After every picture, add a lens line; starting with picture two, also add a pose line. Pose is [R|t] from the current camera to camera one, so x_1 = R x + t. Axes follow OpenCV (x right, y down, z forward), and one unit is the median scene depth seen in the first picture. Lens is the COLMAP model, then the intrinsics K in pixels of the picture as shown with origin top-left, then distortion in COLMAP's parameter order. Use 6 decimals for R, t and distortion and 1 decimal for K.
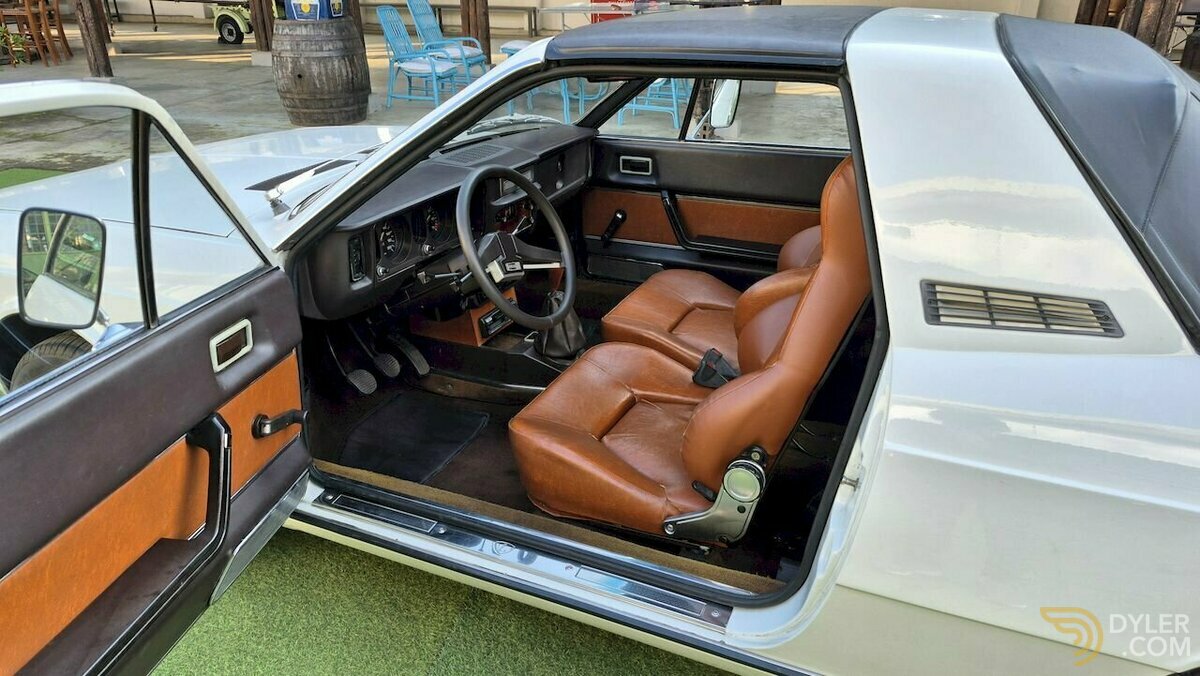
lens RADIAL K [[830.5, 0, 597.4], [0, 830.5, 339.7], [0, 0, 1]] dist [0.067531, -0.077605]
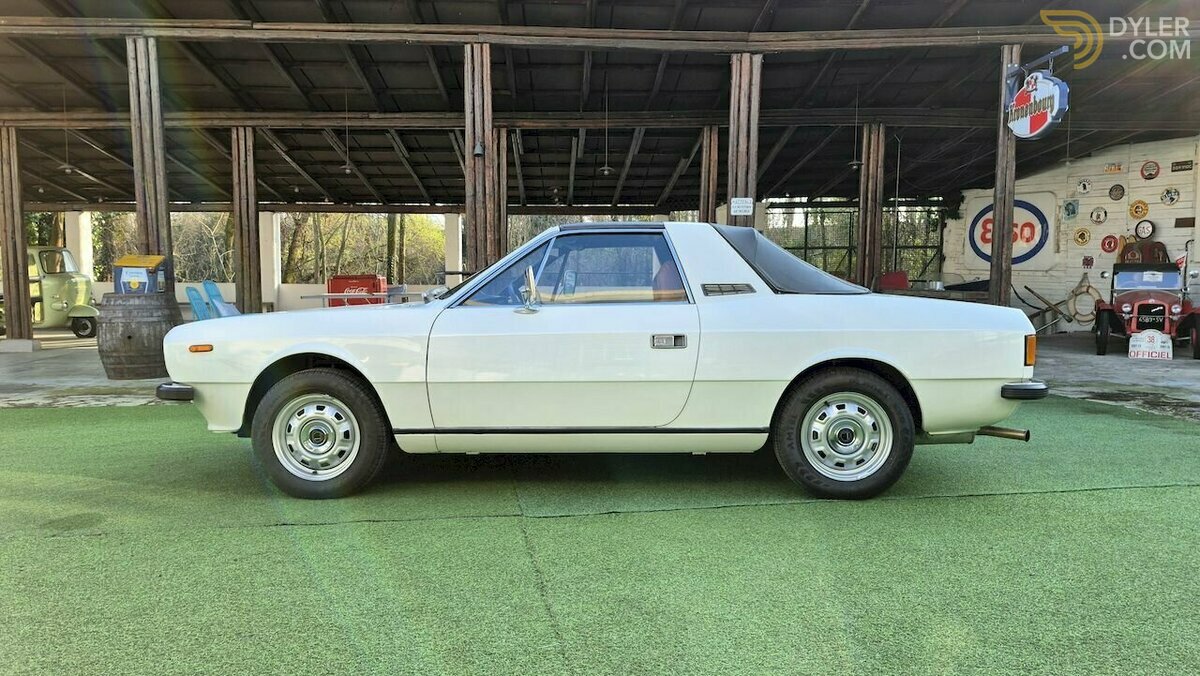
lens RADIAL K [[830.5, 0, 605.7], [0, 830.5, 338.8], [0, 0, 1]] dist [0.067531, -0.077605]
pose [[0.921393, -0.032797, 0.387247, -0.658096], [0.167059, 0.933098, -0.318463, 0.593621], [-0.350894, 0.358122, 0.865229, -0.864779]]
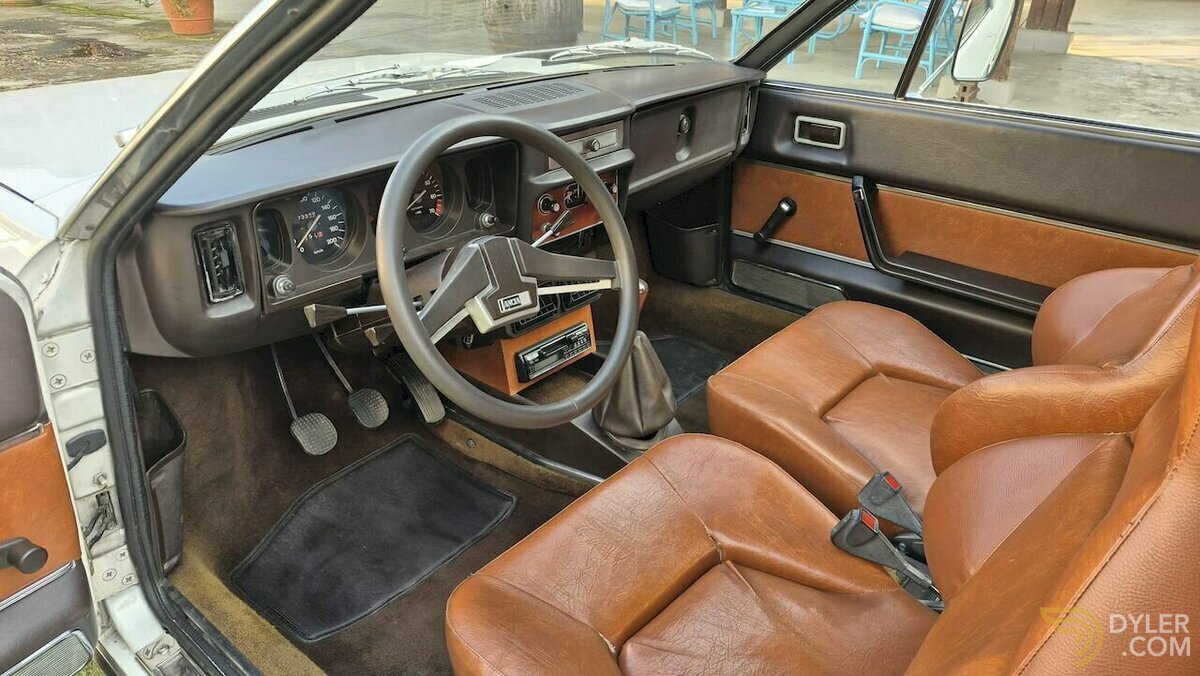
lens RADIAL K [[830.5, 0, 599.9], [0, 830.5, 335.7], [0, 0, 1]] dist [0.067531, -0.077605]
pose [[0.959261, 0.140354, -0.245193, 0.079771], [-0.127898, 0.989583, 0.066086, -0.093937], [0.251914, -0.032034, 0.967219, 0.409661]]
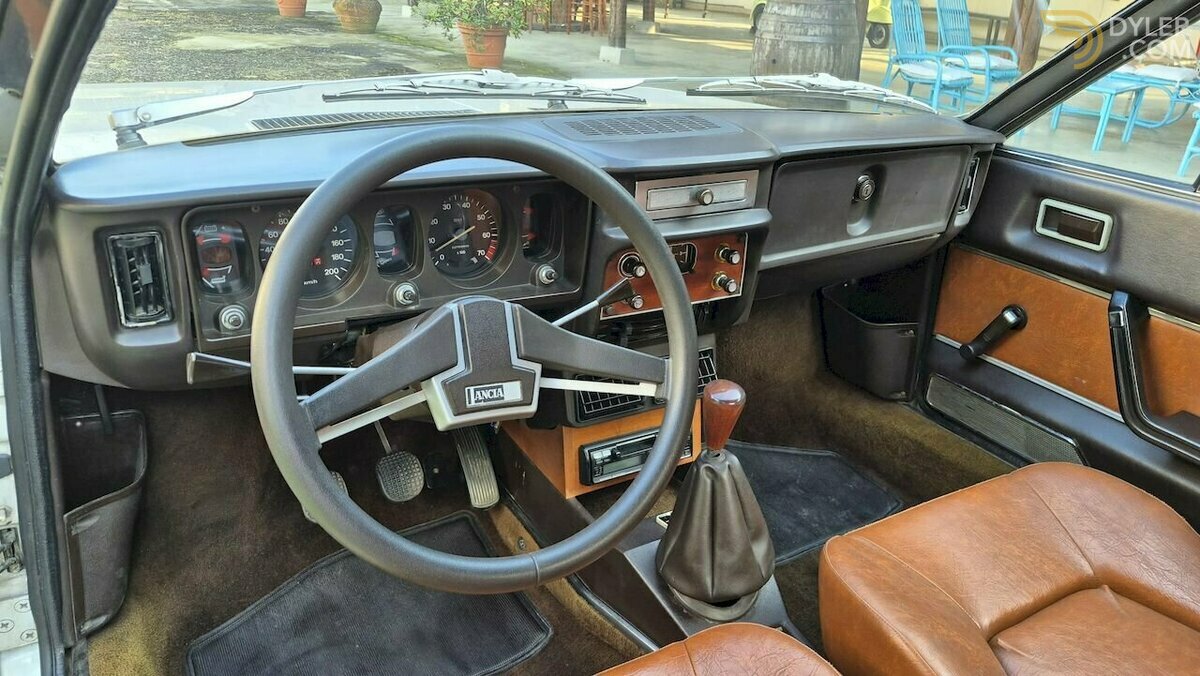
lens RADIAL K [[830.5, 0, 609.2], [0, 830.5, 329.3], [0, 0, 1]] dist [0.067531, -0.077605]
pose [[0.815908, 0.273415, -0.509449, 0.112807], [-0.286691, 0.956490, 0.054187, -0.131127], [0.502098, 0.101843, 0.858793, 0.592558]]
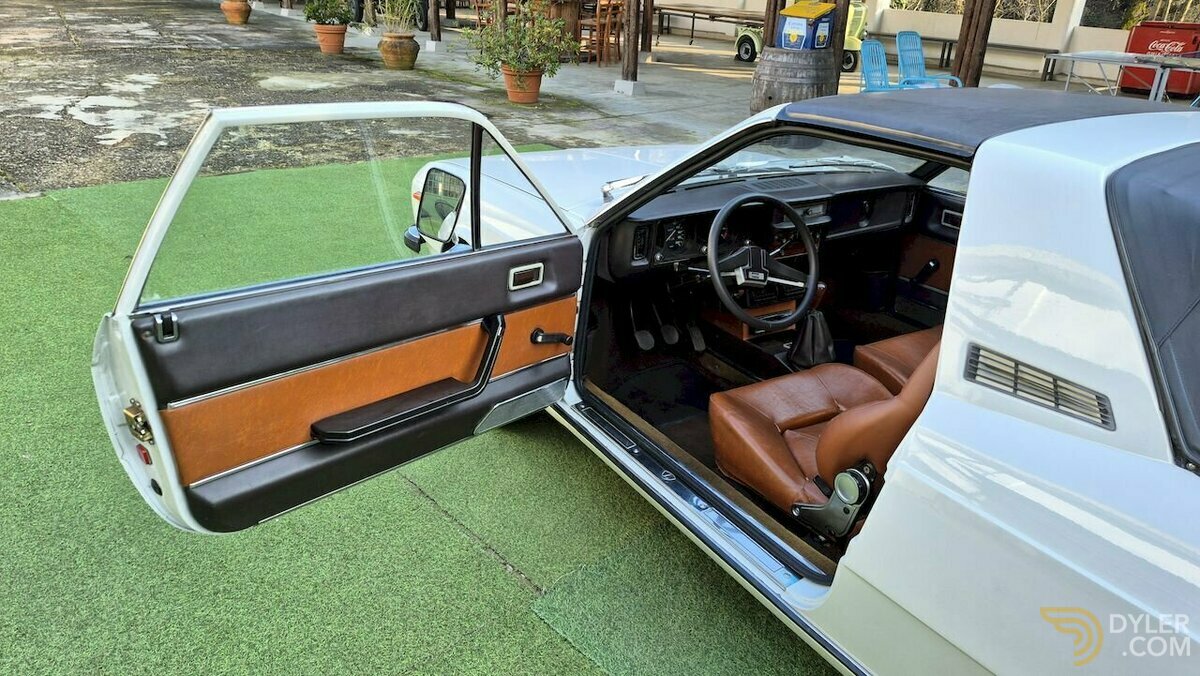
lens RADIAL K [[830.5, 0, 597.1], [0, 830.5, 332.2], [0, 0, 1]] dist [0.067531, -0.077605]
pose [[0.830226, 0.253288, -0.496557, 0.288966], [-0.268305, 0.962404, 0.042314, 0.003654], [0.488607, 0.098099, 0.866972, -0.158192]]
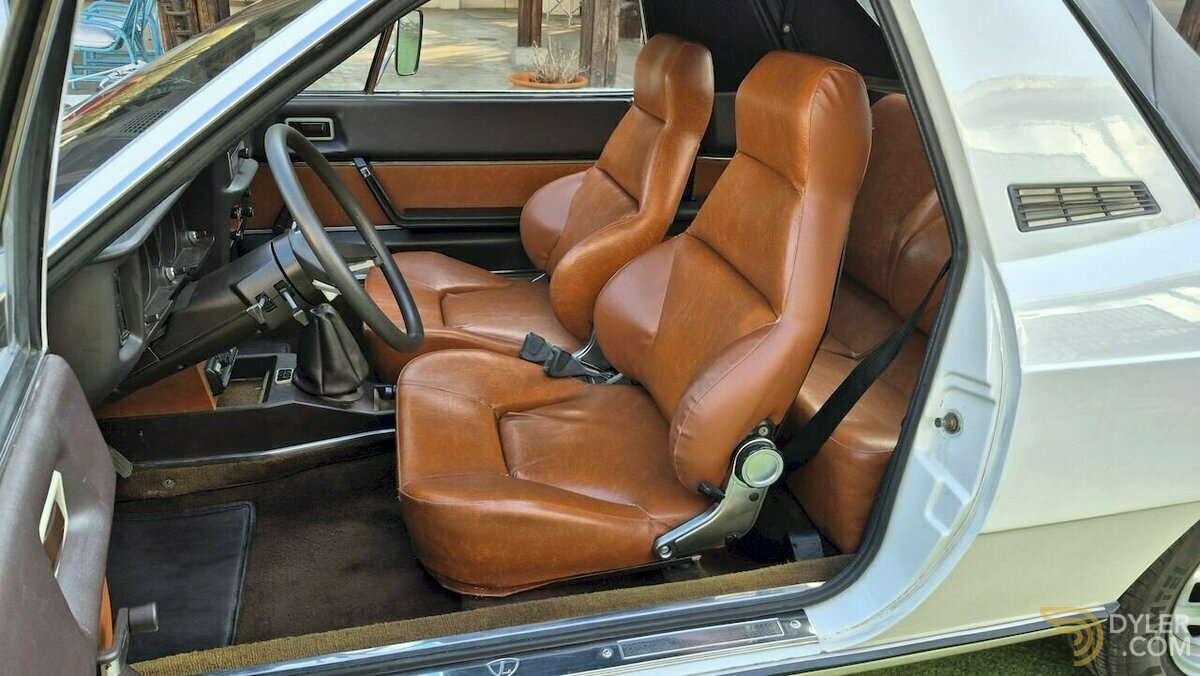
lens RADIAL K [[830.5, 0, 613.2], [0, 830.5, 336.4], [0, 0, 1]] dist [0.067531, -0.077605]
pose [[0.778495, -0.222641, 0.586837, -0.288663], [0.208361, 0.973623, 0.092974, -0.046877], [-0.592057, 0.049894, 0.804350, 0.280784]]
